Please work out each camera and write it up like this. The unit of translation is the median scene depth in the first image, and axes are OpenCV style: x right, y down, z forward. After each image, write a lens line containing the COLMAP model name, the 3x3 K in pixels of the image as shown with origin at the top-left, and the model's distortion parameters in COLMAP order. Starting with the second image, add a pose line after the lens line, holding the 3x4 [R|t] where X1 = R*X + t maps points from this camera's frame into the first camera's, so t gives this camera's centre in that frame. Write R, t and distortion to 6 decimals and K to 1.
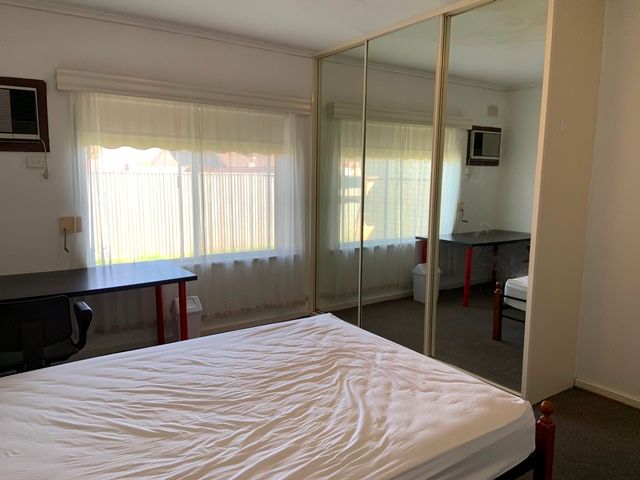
lens RADIAL K [[480.6, 0, 314.2], [0, 480.6, 238.6], [0, 0, 1]] dist [0.094474, -0.103570]
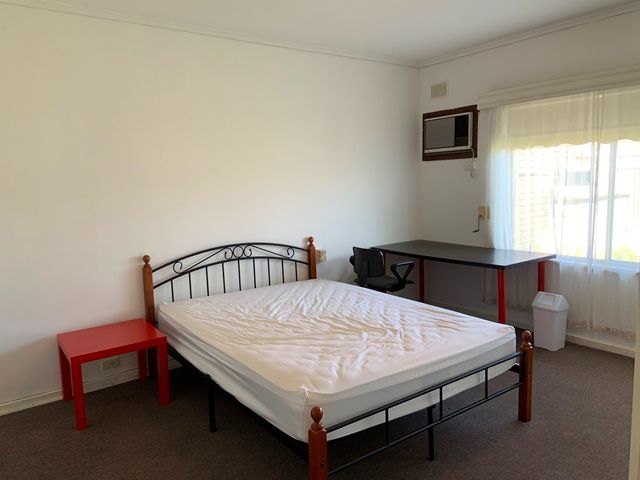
lens RADIAL K [[480.6, 0, 316.1], [0, 480.6, 240.9], [0, 0, 1]] dist [0.094474, -0.103570]
pose [[0.021339, 0.120325, -0.992505, 0.833392], [-0.102109, 0.987802, 0.117560, -0.064201], [0.994544, 0.098835, 0.033365, 0.558960]]
